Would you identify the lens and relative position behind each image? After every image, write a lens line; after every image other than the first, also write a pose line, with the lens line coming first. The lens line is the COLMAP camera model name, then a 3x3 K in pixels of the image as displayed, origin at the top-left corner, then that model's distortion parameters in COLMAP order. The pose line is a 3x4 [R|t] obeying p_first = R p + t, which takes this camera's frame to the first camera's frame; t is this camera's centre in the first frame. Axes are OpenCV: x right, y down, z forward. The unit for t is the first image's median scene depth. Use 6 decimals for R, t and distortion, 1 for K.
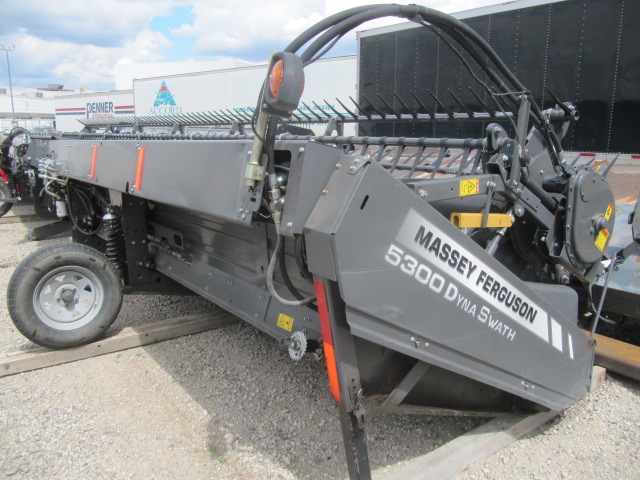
lens RADIAL K [[534.1, 0, 323.6], [0, 534.1, 239.4], [0, 0, 1]] dist [-0.044825, 0.011731]
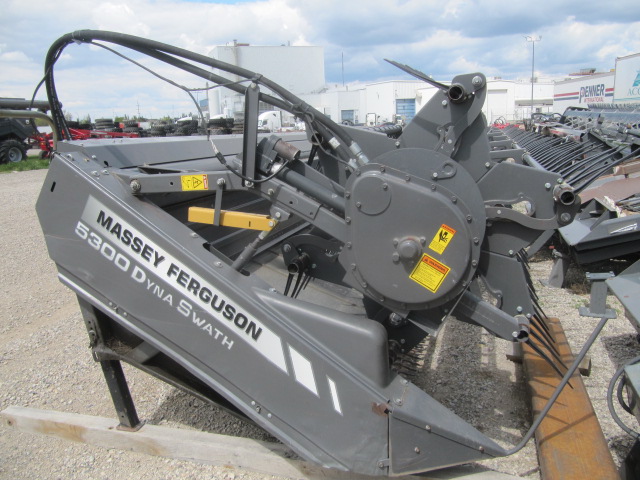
lens RADIAL K [[534.1, 0, 323.5], [0, 534.1, 239.6], [0, 0, 1]] dist [-0.044825, 0.011731]
pose [[0.575126, 0.146572, -0.804827, 1.292425], [-0.122544, 0.988153, 0.092390, -0.118685], [0.808835, 0.045491, 0.586274, 0.628264]]
